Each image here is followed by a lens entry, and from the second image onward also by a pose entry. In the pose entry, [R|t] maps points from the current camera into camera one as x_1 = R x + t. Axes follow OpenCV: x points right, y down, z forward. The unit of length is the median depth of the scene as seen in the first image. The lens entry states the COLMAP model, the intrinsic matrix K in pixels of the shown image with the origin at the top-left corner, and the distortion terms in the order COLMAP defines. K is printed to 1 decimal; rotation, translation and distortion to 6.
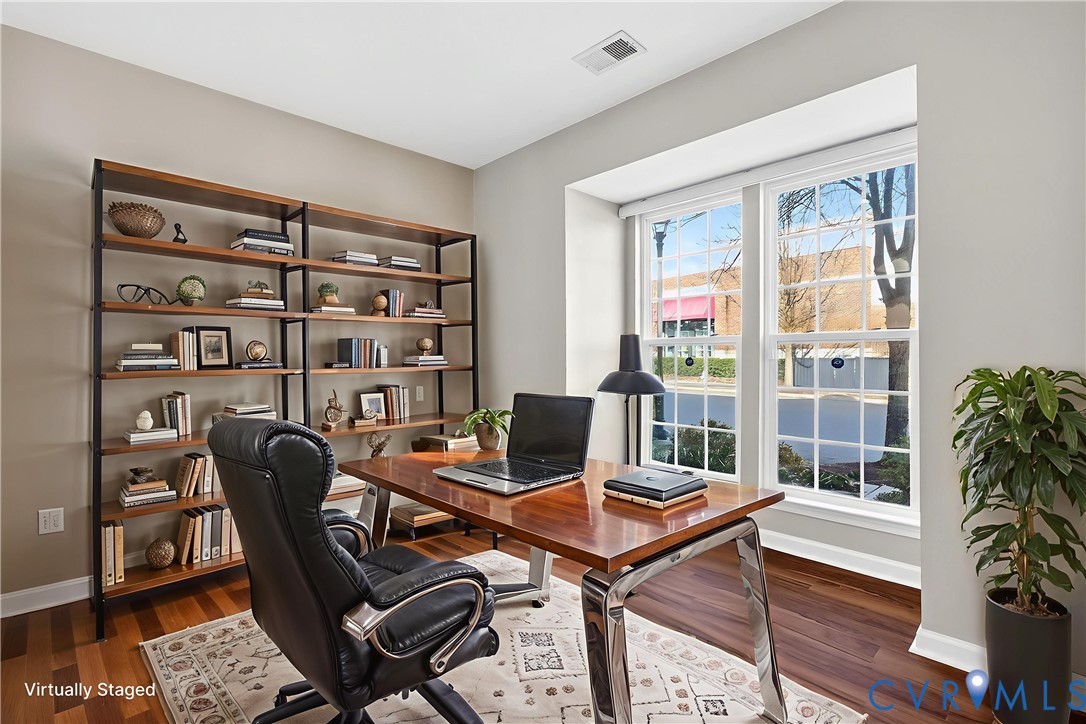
lens RADIAL K [[496.0, 0, 543.0], [0, 496.0, 362.0], [0, 0, 1]] dist [-0.001244, 0.000206]
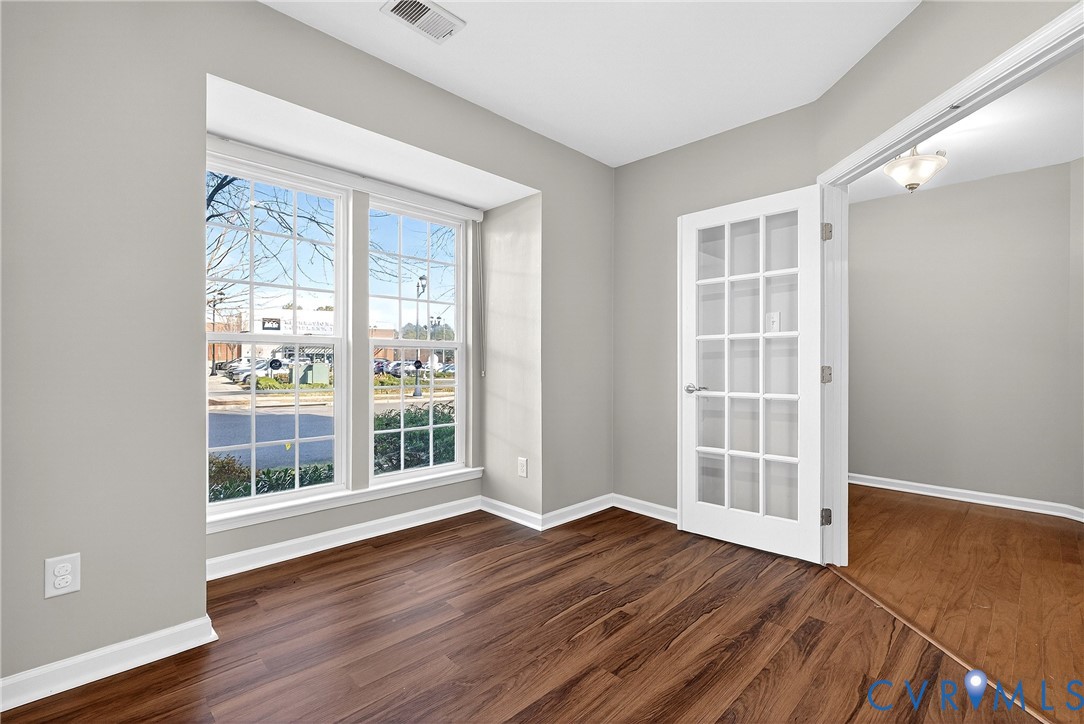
lens RADIAL K [[494.3, 0, 542.0], [0, 494.3, 362.0], [0, 0, 1]] dist [-0.000330, -0.000548]
pose [[-0.023886, 0.001089, 0.999714, -0.575762], [0.005051, 0.999987, -0.000969, -0.000191], [-0.999702, 0.005026, -0.023891, 0.611314]]
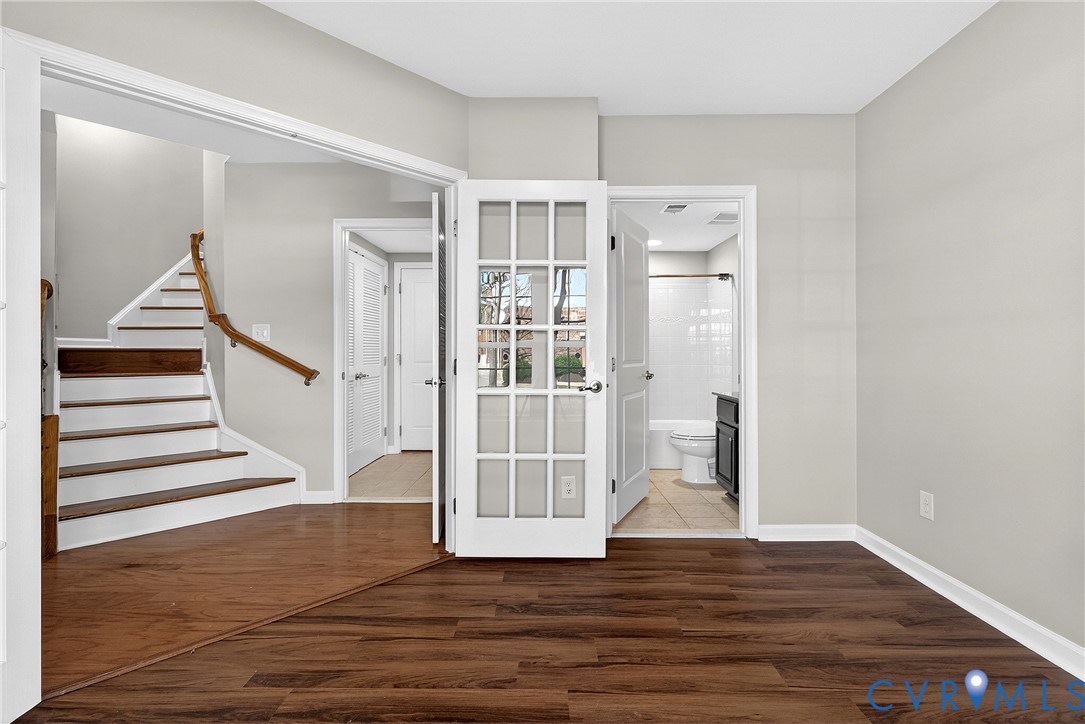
lens RADIAL K [[502.9, 0, 542.5], [0, 502.9, 362.0], [0, 0, 1]] dist [0.000763, 0.000125]
pose [[-0.689626, 0.014651, -0.724018, 0.262792], [-0.005123, 0.999672, 0.025108, -0.009189], [0.724148, 0.021024, -0.689324, 0.821776]]
